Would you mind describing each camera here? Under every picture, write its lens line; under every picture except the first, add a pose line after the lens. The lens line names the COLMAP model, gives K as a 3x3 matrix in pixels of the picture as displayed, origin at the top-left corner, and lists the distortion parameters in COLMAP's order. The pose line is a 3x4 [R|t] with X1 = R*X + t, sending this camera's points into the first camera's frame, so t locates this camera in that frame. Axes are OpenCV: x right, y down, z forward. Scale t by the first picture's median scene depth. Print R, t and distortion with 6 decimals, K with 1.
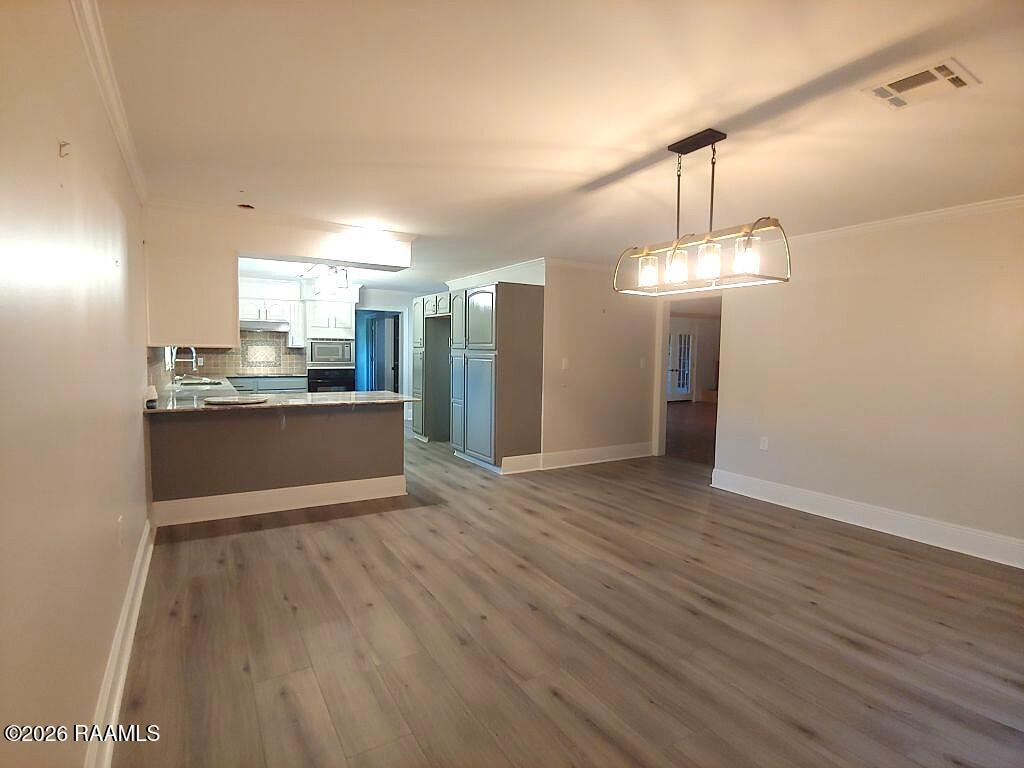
lens RADIAL K [[518.6, 0, 509.9], [0, 518.6, 383.5], [0, 0, 1]] dist [-0.013635, -0.001171]
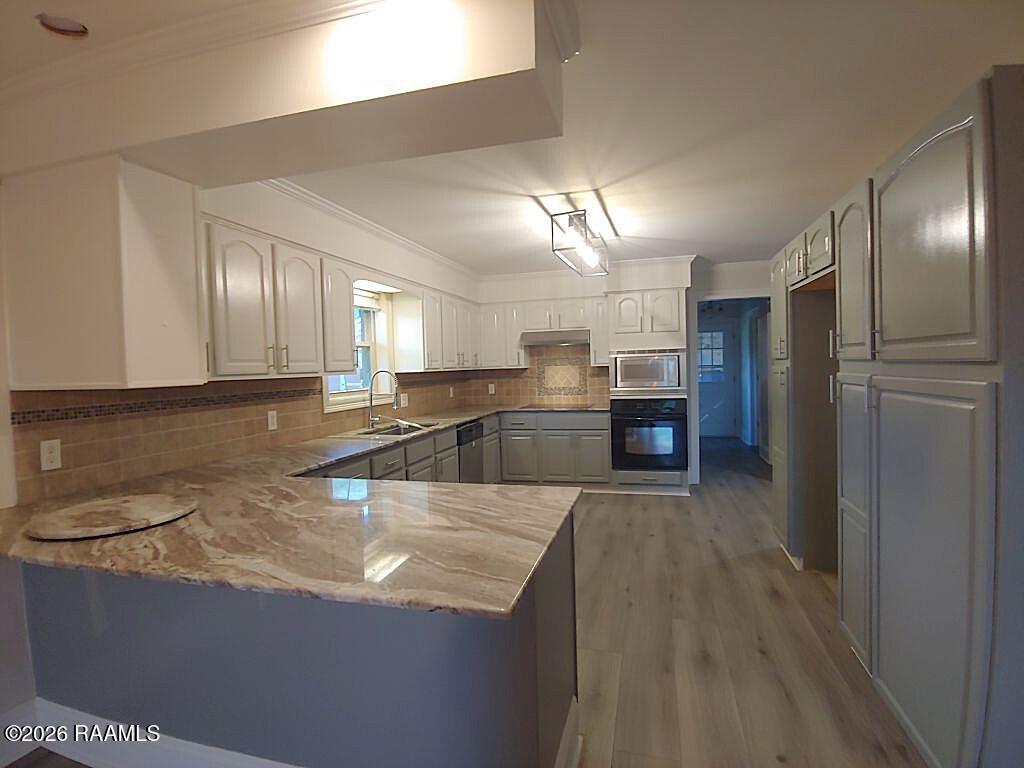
lens RADIAL K [[518.6, 0, 509.9], [0, 518.6, 383.5], [0, 0, 1]] dist [-0.013635, -0.001171]
pose [[0.686314, -0.009582, -0.727242, -0.006420], [-0.007999, 0.999753, -0.020722, -0.033105], [0.727261, 0.020039, 0.686068, 0.461888]]
